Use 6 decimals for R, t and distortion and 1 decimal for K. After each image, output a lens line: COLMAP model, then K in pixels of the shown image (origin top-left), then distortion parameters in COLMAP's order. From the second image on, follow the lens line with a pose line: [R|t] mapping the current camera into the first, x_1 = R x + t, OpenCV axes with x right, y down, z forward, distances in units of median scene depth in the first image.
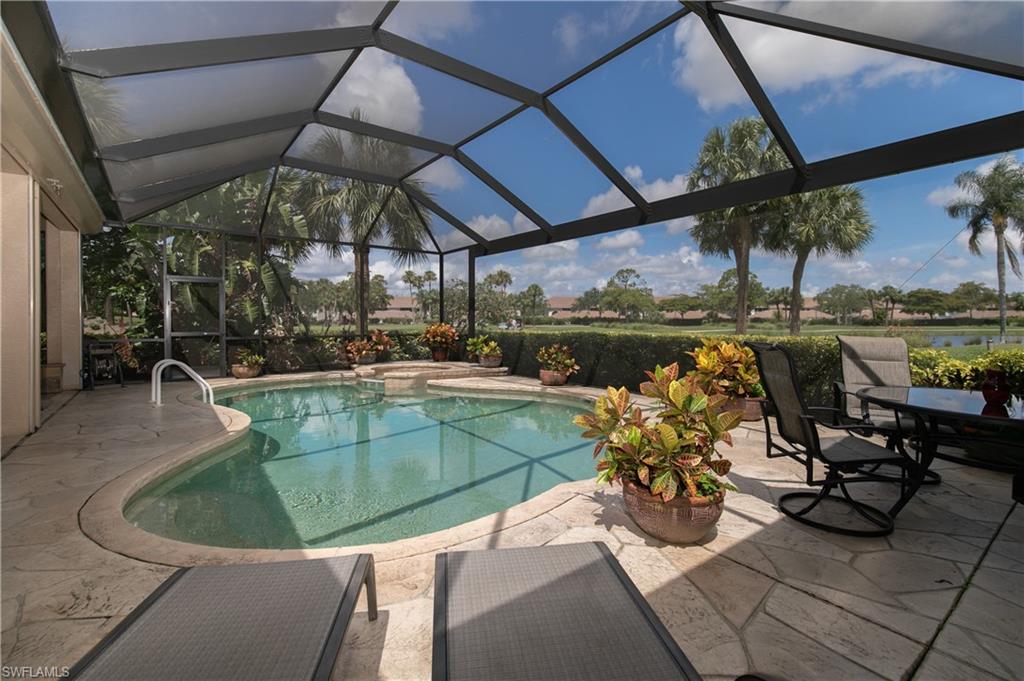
lens RADIAL K [[476.0, 0, 508.6], [0, 476.0, 335.3], [0, 0, 1]] dist [-0.004123, -0.000310]
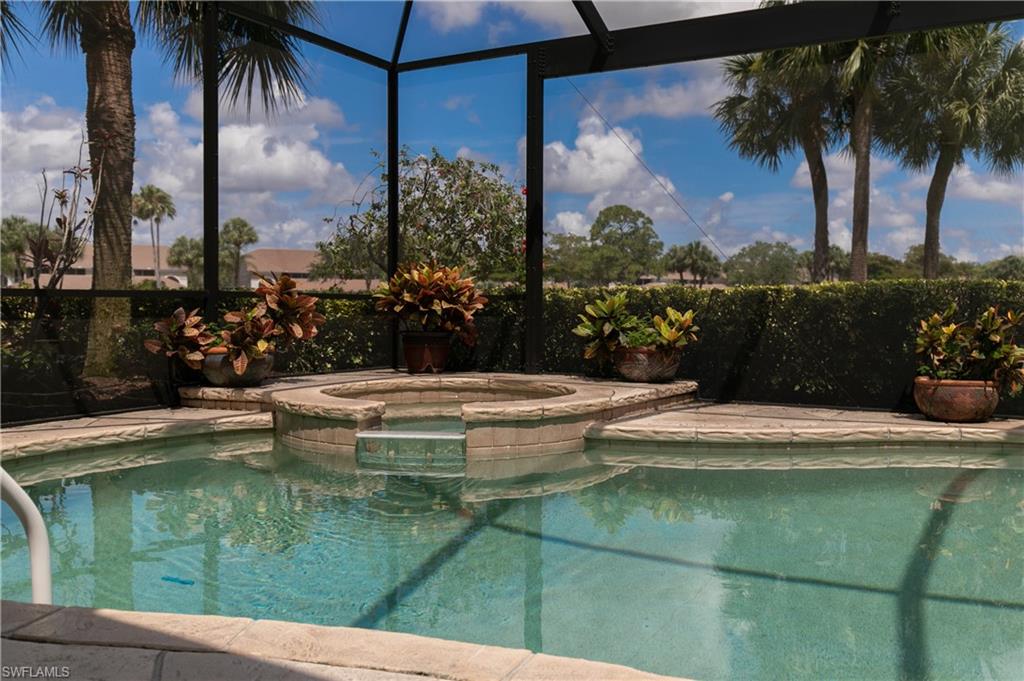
lens RADIAL K [[916.3, 0, 511.8], [0, 916.3, 339.6], [0, 0, 1]] dist [0.048773, 0.003574]
pose [[0.910908, -0.010654, 0.412473, -0.077583], [0.007974, 0.999934, 0.008219, 0.005392], [-0.412533, -0.004198, 0.910933, 0.077521]]
